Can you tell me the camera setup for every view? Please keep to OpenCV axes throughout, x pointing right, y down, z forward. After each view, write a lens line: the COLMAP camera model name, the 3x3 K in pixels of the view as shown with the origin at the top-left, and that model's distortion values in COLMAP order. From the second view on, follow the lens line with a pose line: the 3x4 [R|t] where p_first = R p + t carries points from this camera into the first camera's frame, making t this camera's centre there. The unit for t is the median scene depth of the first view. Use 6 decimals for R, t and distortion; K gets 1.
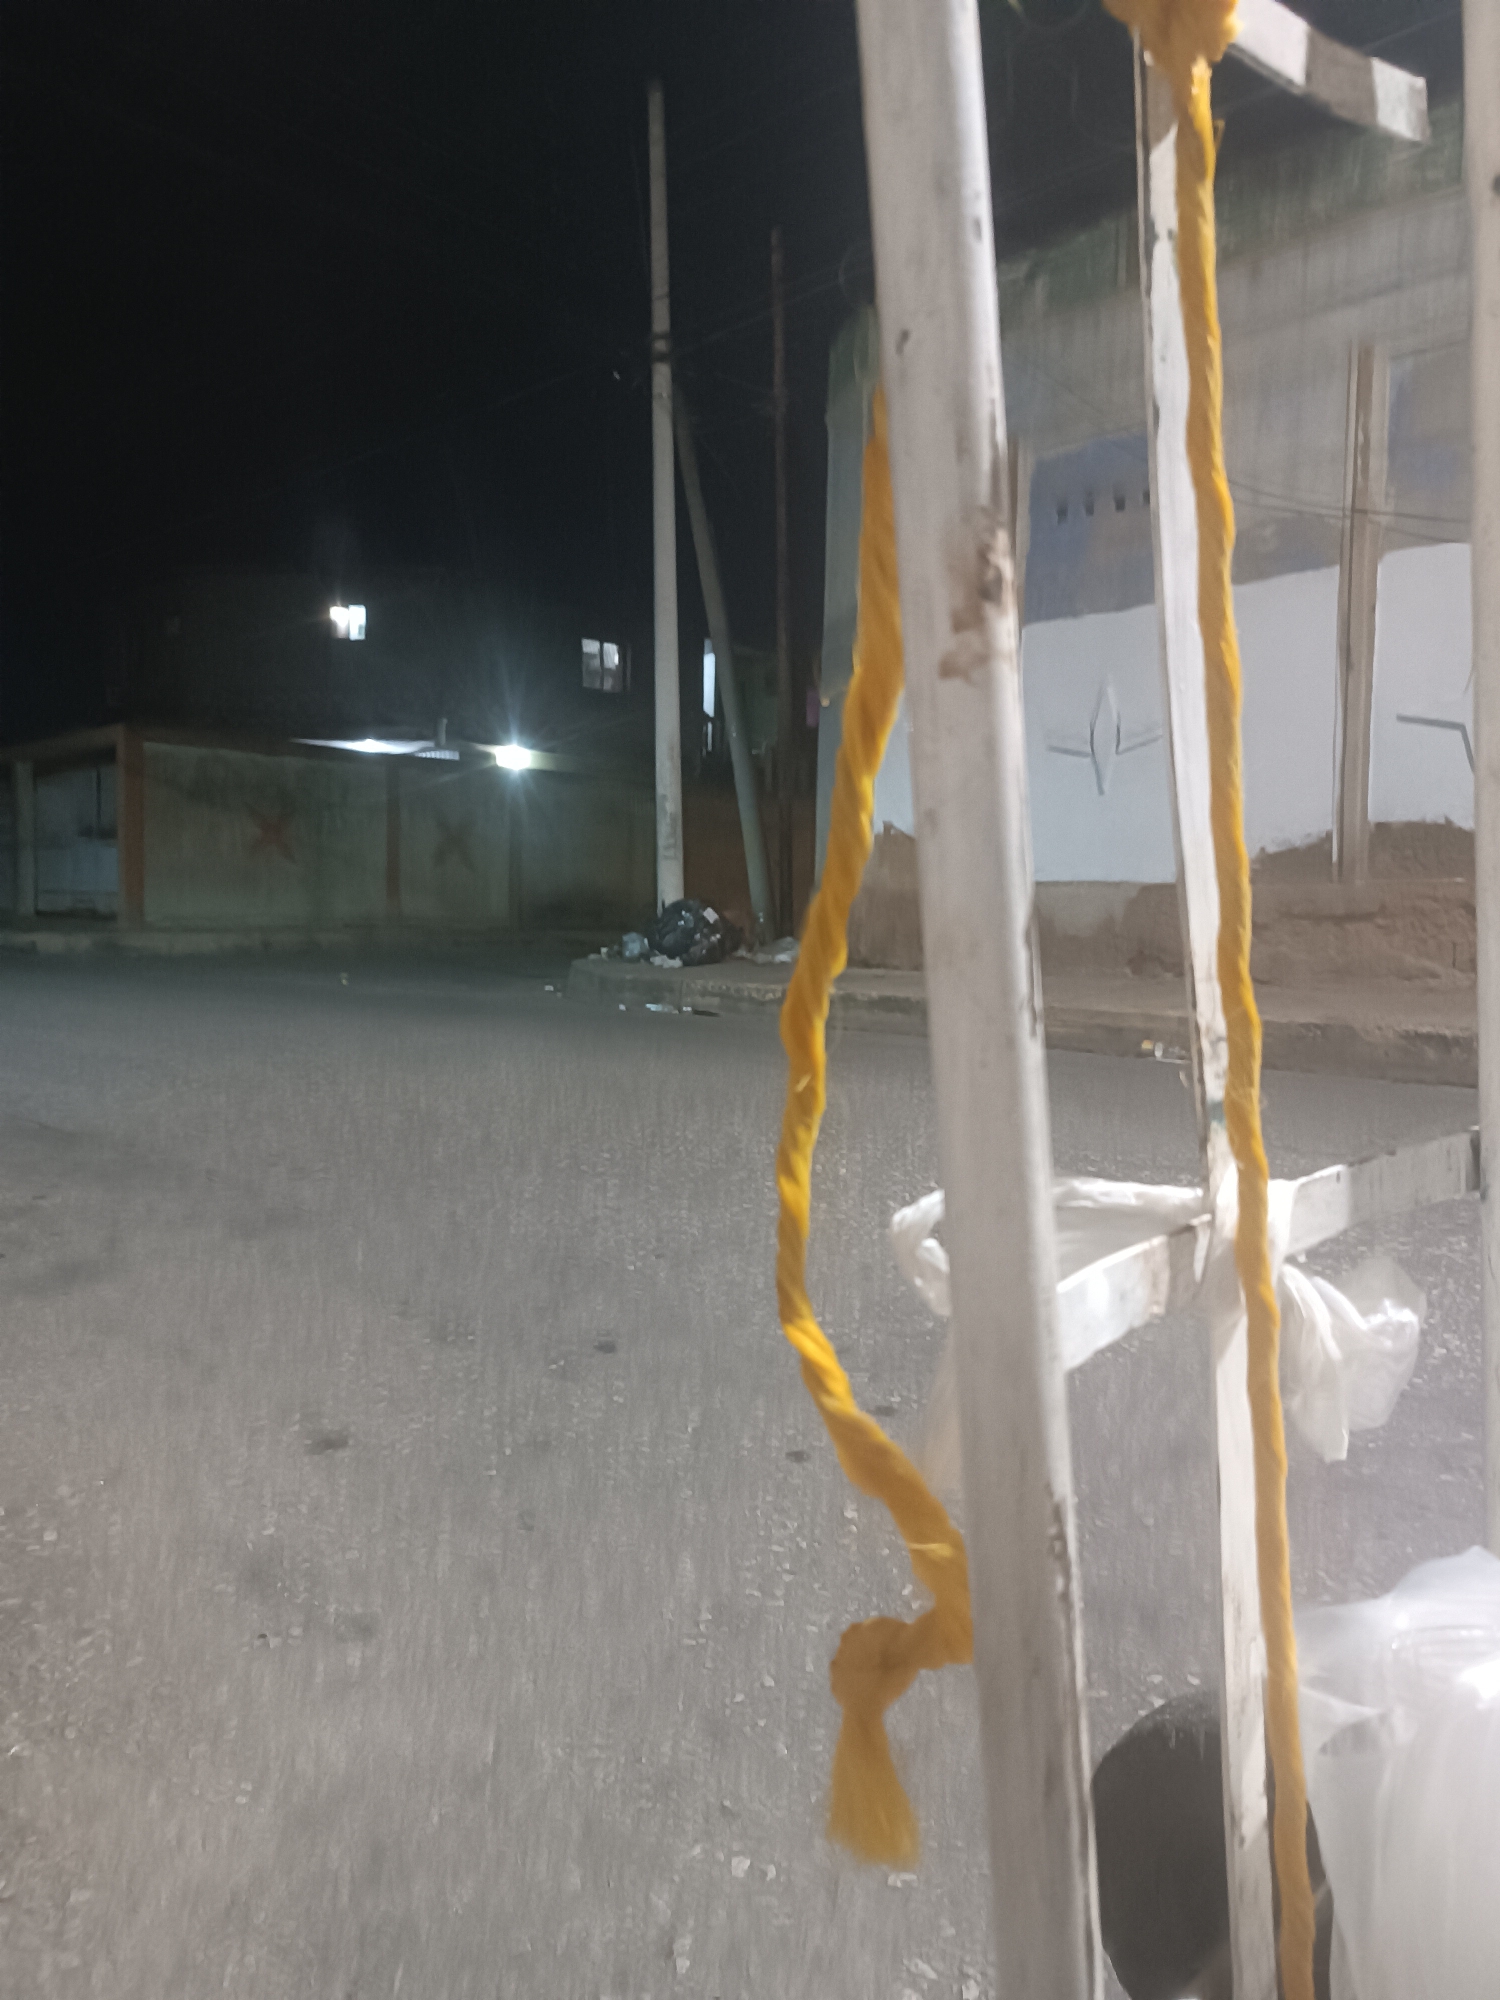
lens RADIAL K [[1429.4, 0, 743.7], [0, 1429.4, 1031.5], [0, 0, 1]] dist [0.003166, -0.010135]
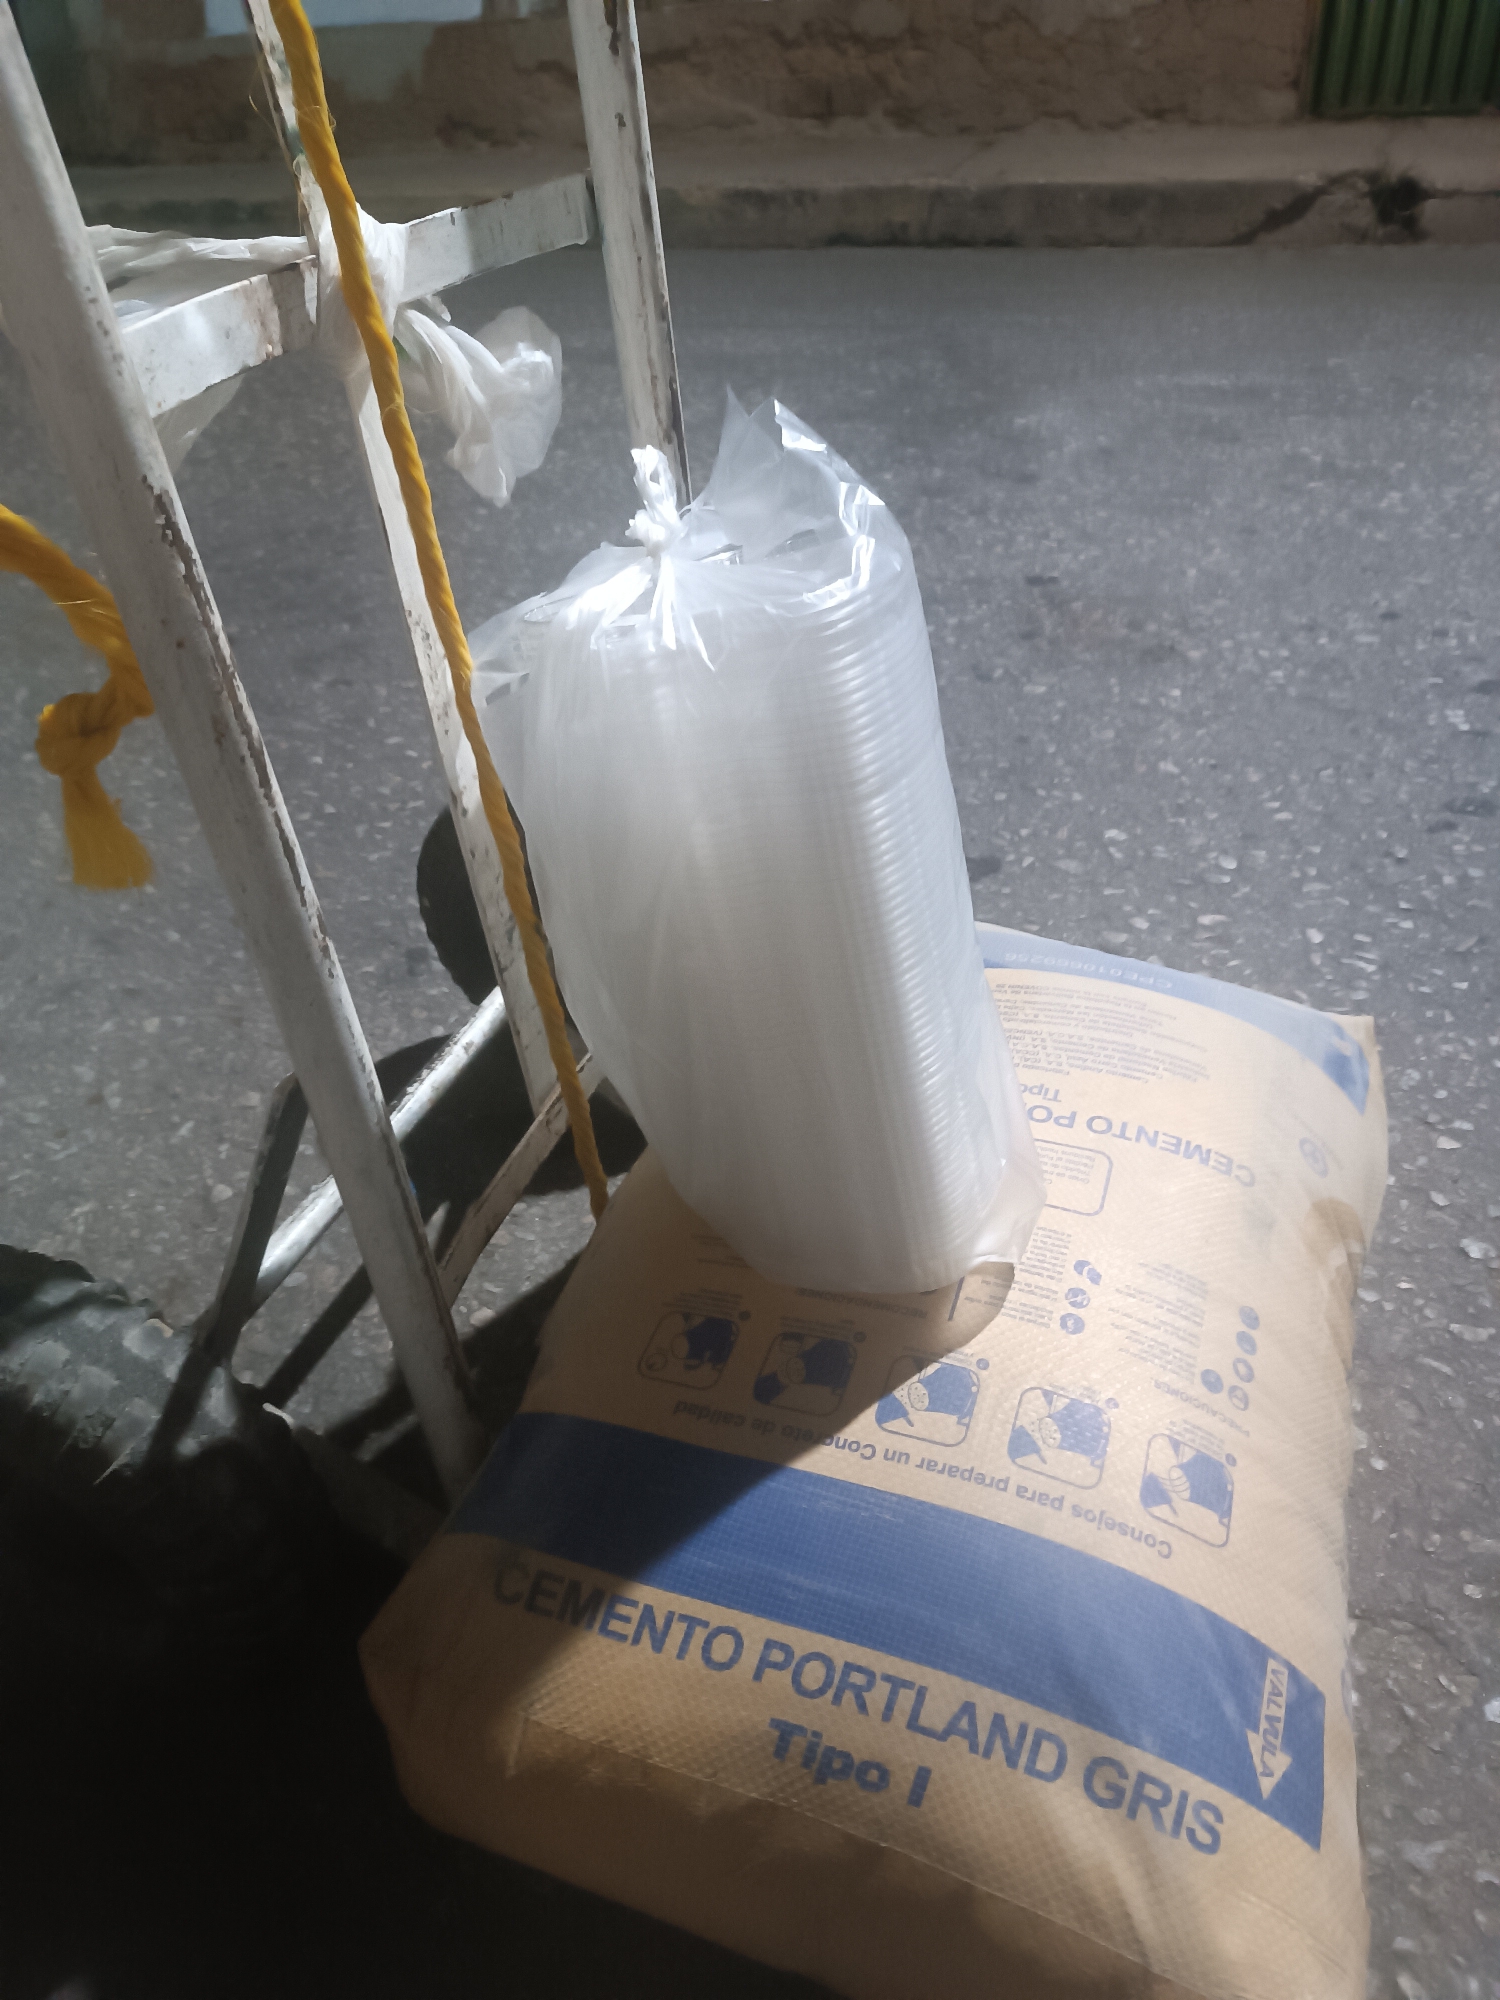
lens RADIAL K [[1429.4, 0, 736.7], [0, 1429.4, 1010.5], [0, 0, 1]] dist [0.003166, -0.010135]
pose [[0.904698, -0.276536, 0.324114, 0.054191], [0.088527, 0.866143, 0.491894, 0.058265], [-0.416755, -0.416323, 0.808078, -0.105178]]
